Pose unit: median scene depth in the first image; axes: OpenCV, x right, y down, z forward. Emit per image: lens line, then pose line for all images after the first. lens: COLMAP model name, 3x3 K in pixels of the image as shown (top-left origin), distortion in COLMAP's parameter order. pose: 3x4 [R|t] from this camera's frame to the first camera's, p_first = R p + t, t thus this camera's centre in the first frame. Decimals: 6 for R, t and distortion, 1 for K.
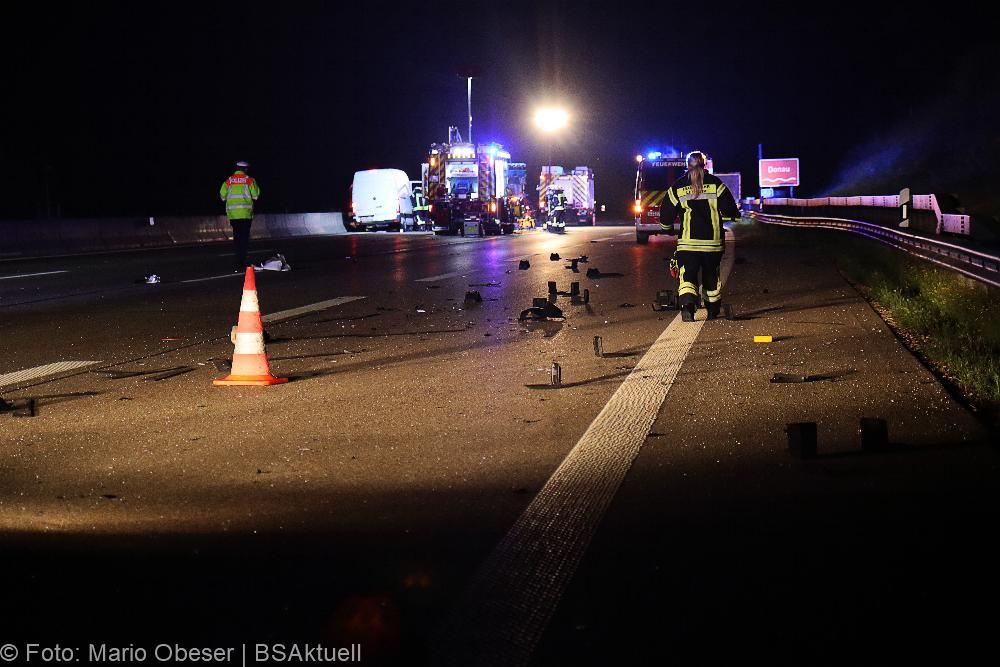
lens RADIAL K [[844.7, 0, 500.0], [0, 844.7, 333.5], [0, 0, 1]] dist [0.004687, 0.002469]
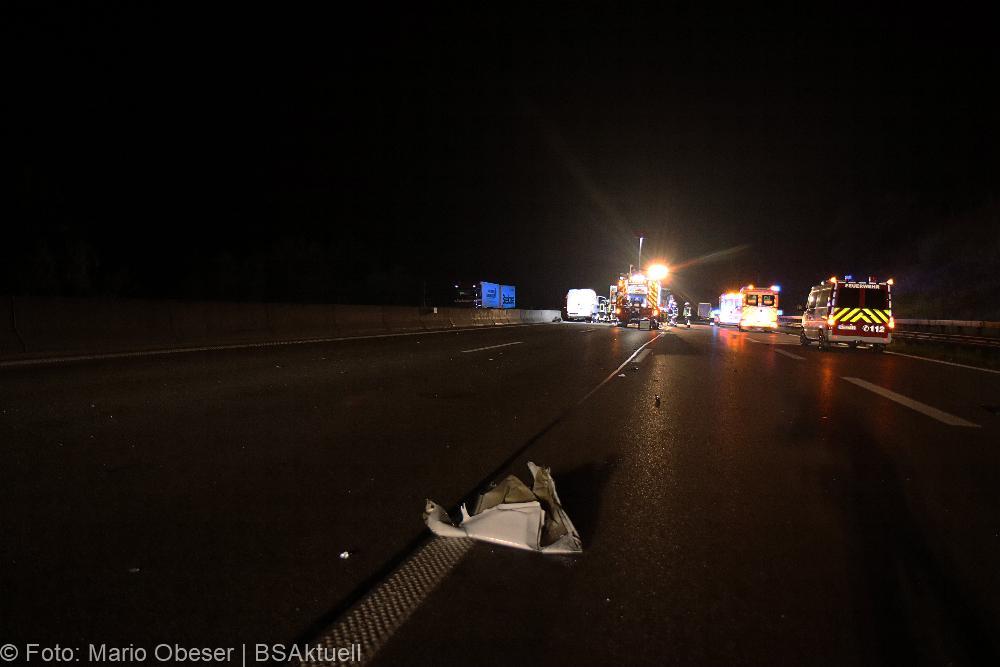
lens RADIAL K [[844.7, 0, 500.0], [0, 844.7, 333.5], [0, 0, 1]] dist [0.004687, 0.002469]
pose [[0.957055, 0.062545, -0.283079, 0.176701], [-0.095817, 0.989819, -0.105248, 0.094827], [0.273615, 0.127852, 0.953304, -0.661064]]
